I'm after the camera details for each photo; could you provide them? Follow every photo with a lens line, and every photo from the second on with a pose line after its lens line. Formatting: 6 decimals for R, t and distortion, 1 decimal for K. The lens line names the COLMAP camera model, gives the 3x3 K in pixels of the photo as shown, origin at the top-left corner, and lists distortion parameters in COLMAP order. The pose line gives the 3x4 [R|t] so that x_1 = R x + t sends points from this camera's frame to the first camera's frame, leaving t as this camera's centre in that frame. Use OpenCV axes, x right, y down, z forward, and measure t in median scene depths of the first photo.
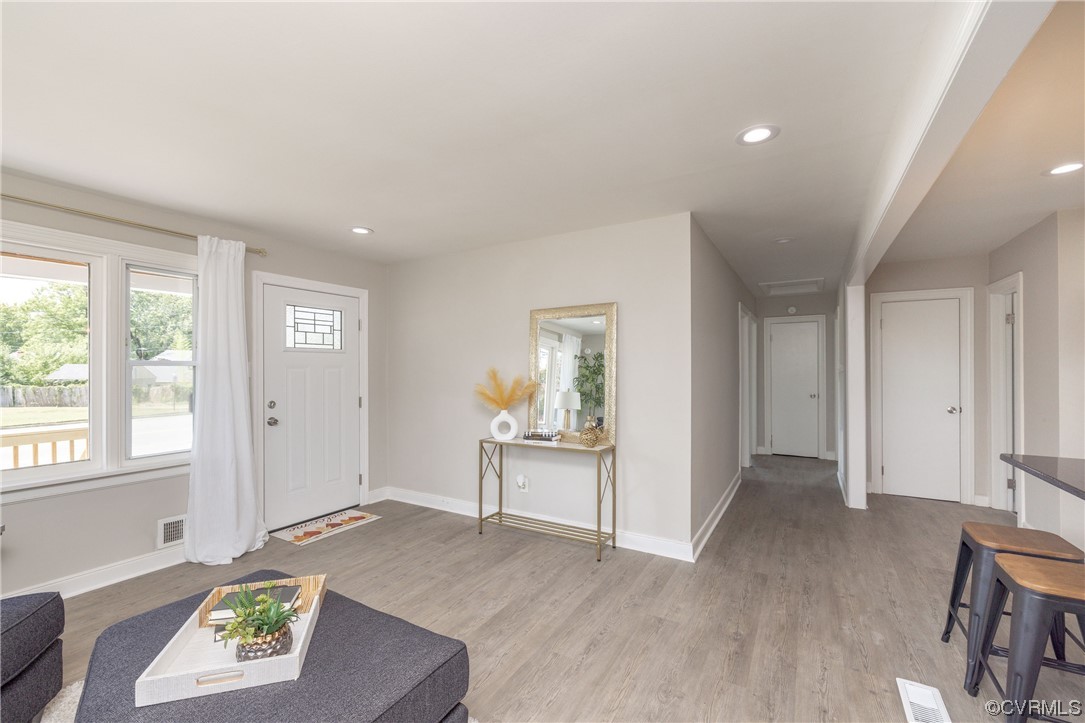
lens RADIAL K [[459.2, 0, 532.3], [0, 459.2, 367.0], [0, 0, 1]] dist [0.000315, -0.000338]
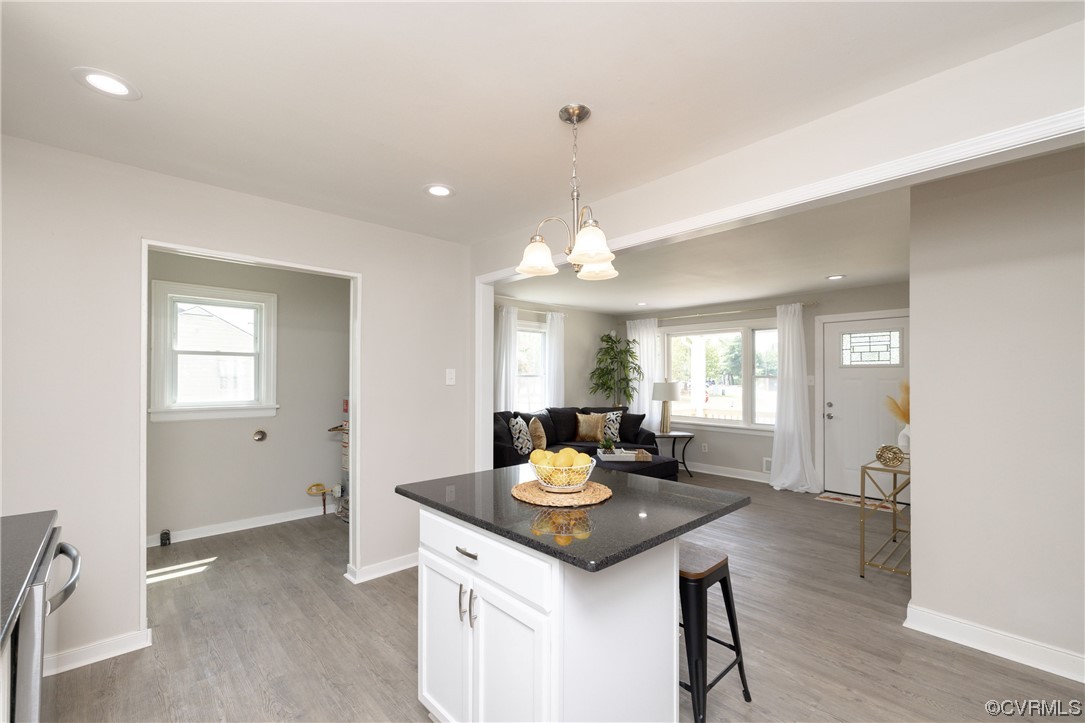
lens RADIAL K [[459.2, 0, 539.1], [0, 459.2, 364.5], [0, 0, 1]] dist [0.000315, -0.000338]
pose [[-0.278628, -0.028711, -0.959970, 1.191756], [0.002957, 0.999523, -0.030752, -0.004337], [0.960395, -0.011407, -0.278410, 0.563694]]
